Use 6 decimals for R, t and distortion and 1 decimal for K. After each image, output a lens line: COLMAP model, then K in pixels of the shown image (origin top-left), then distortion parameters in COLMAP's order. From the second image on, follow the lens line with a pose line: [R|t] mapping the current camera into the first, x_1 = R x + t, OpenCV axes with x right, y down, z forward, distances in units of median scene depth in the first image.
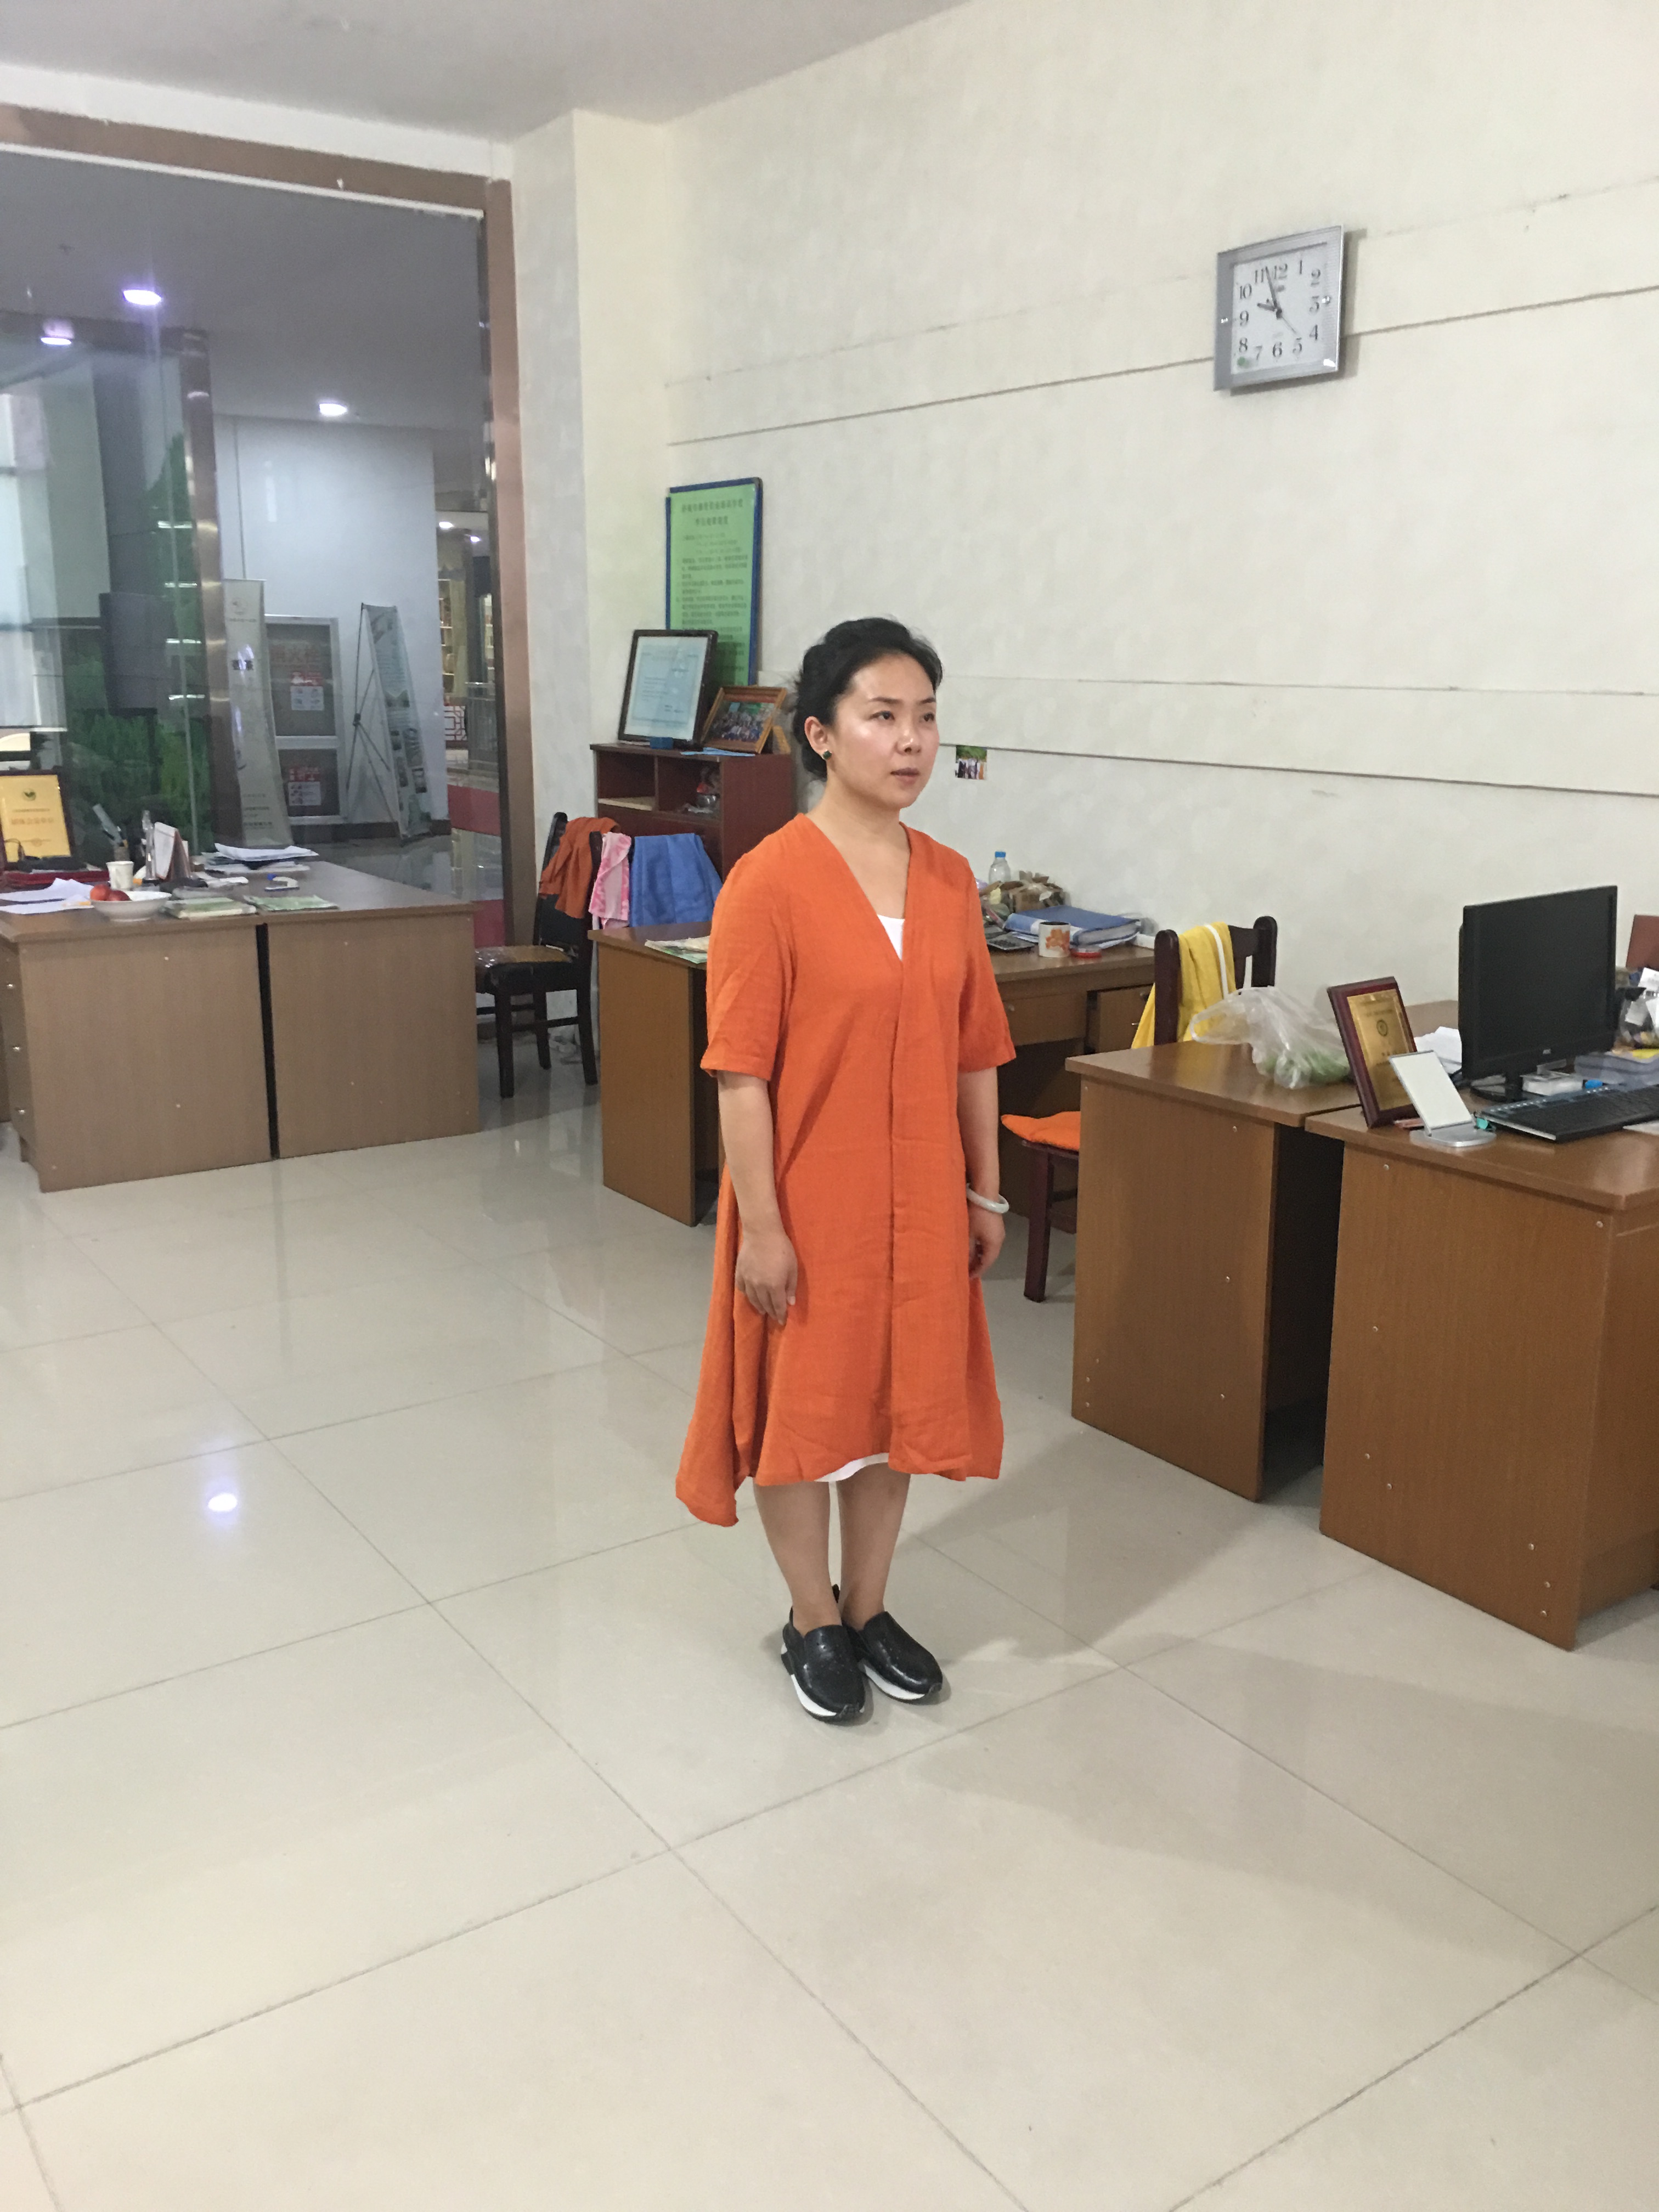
lens RADIAL K [[1948.7, 0, 814.4], [0, 1948.7, 1100.5], [0, 0, 1]] dist [0.066540, -0.119439]
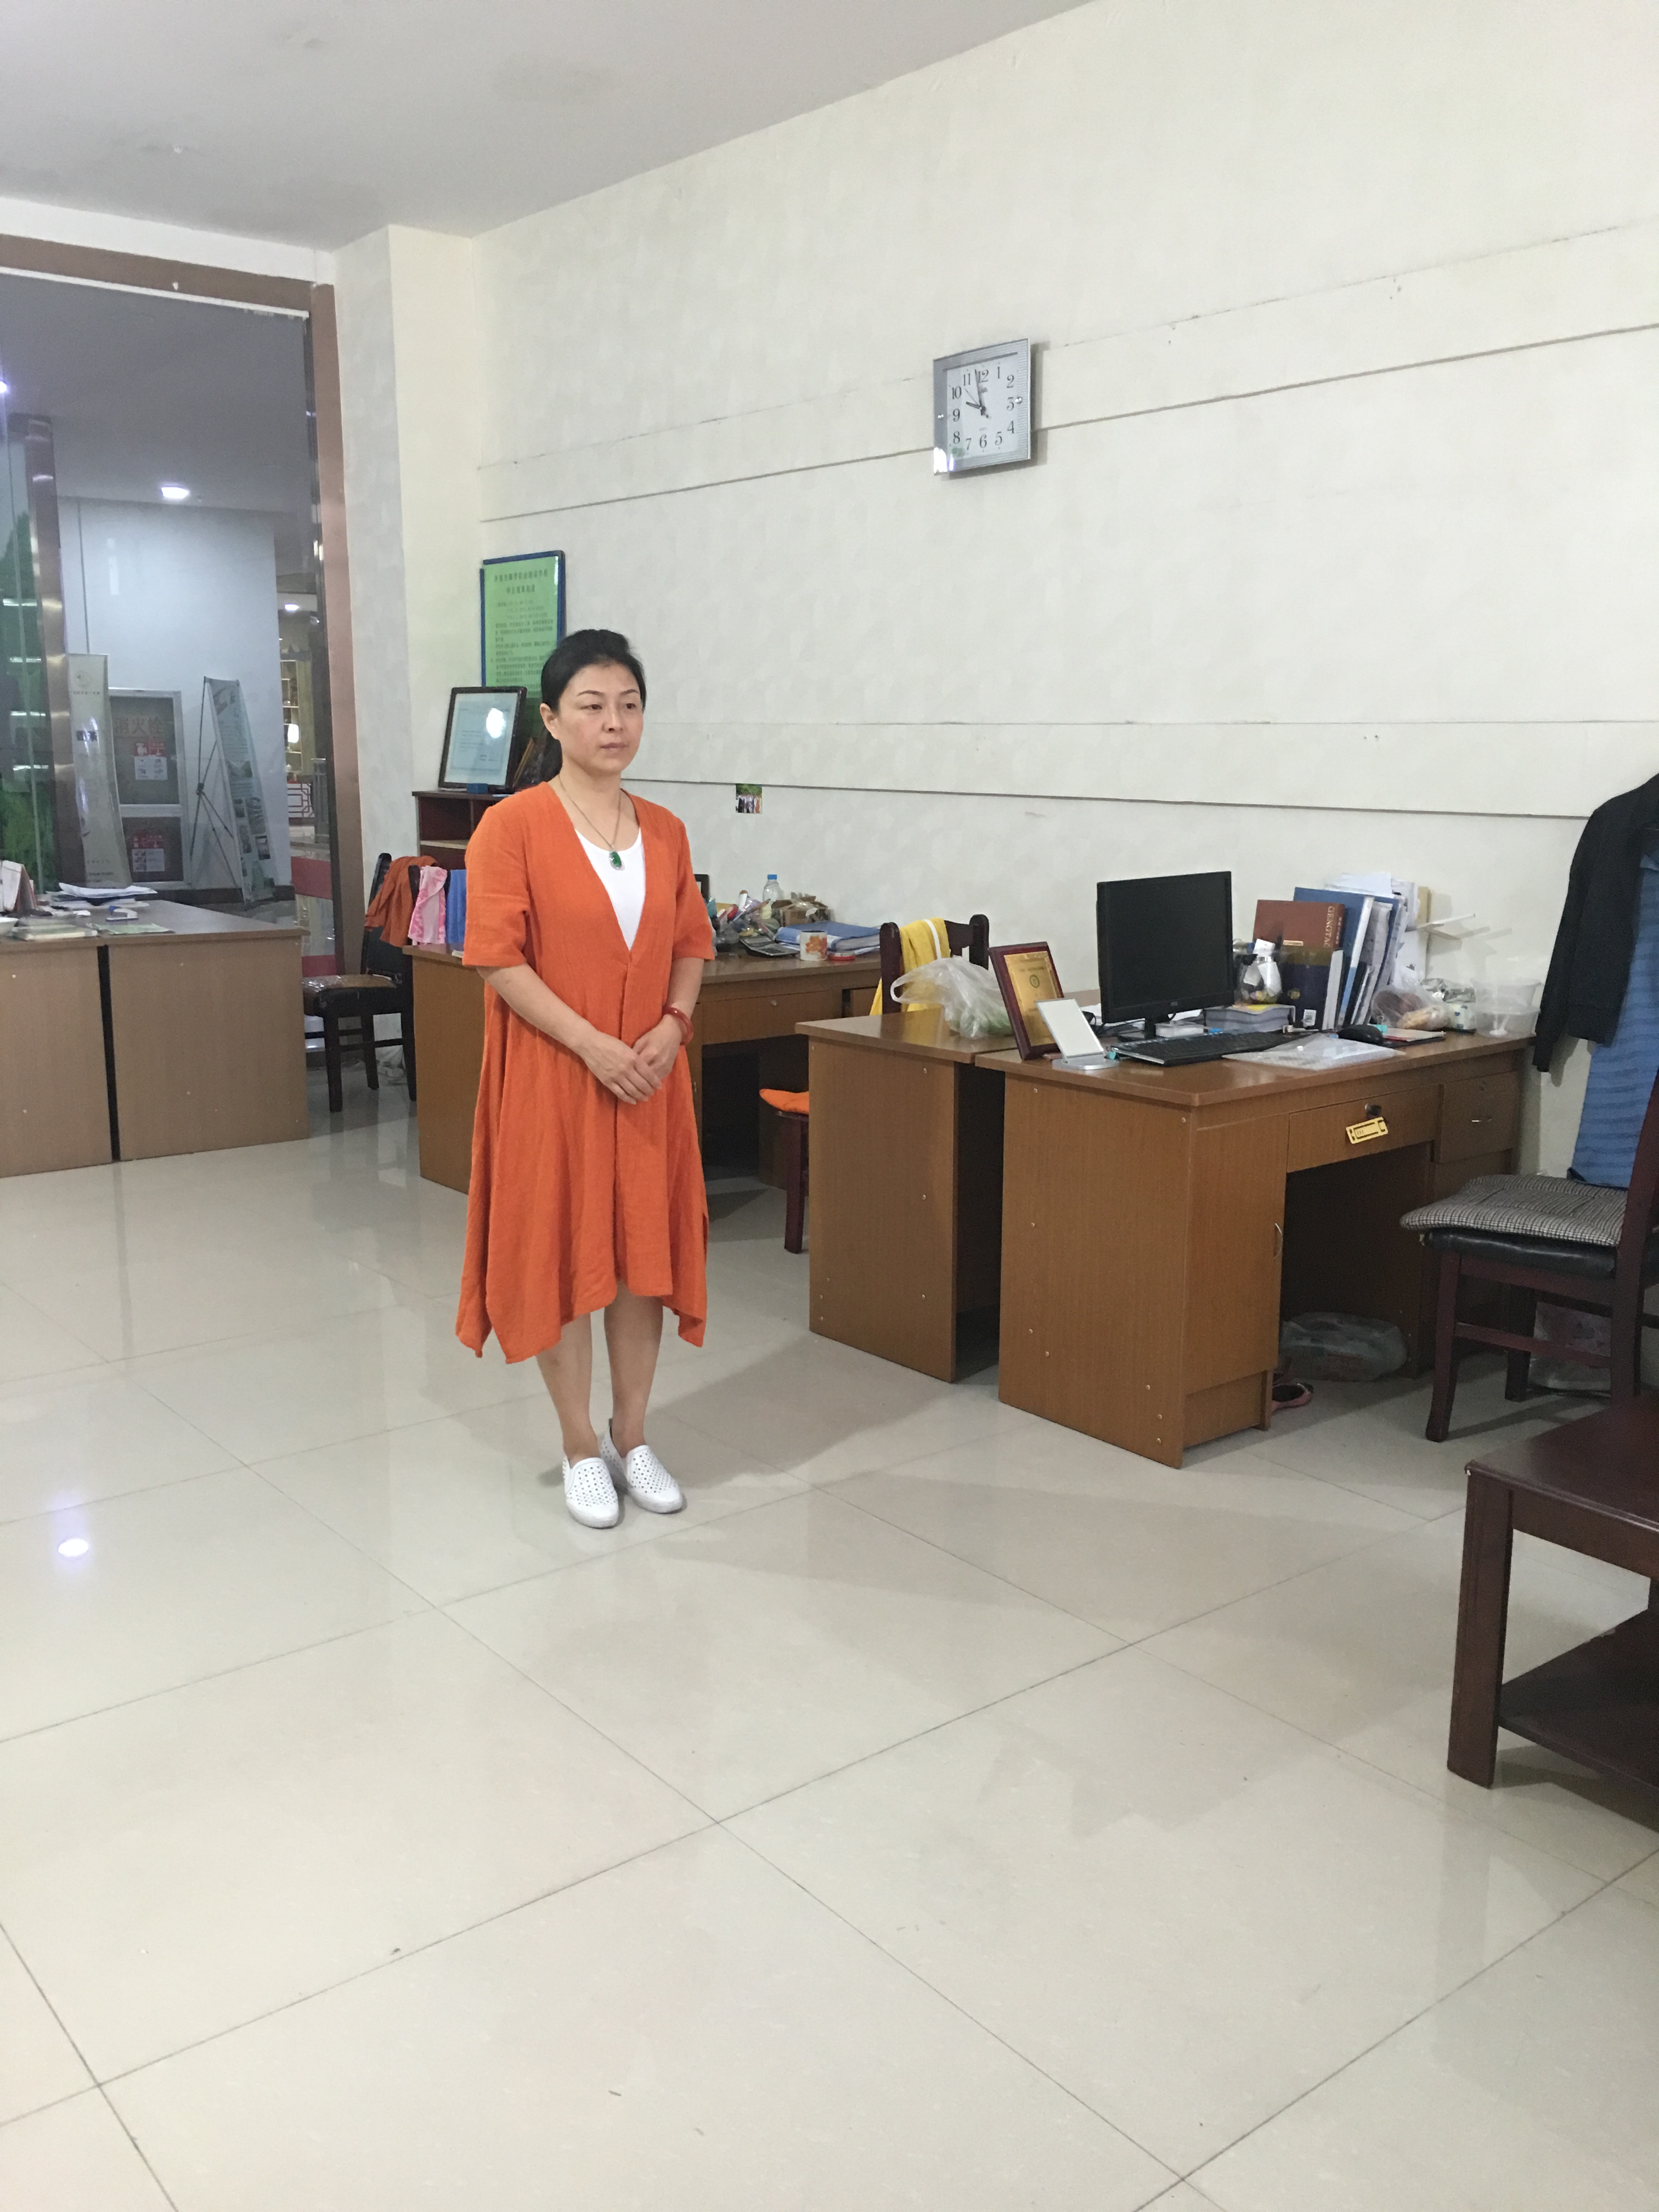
lens RADIAL K [[1942.3, 0, 829.5], [0, 1942.3, 1106.0], [0, 0, 1]] dist [0.045708, -0.104988]
pose [[0.996775, -0.016048, 0.078629, 0.031502], [0.019084, 0.999095, -0.038012, 0.042277], [-0.077948, 0.039390, 0.996179, -0.101738]]
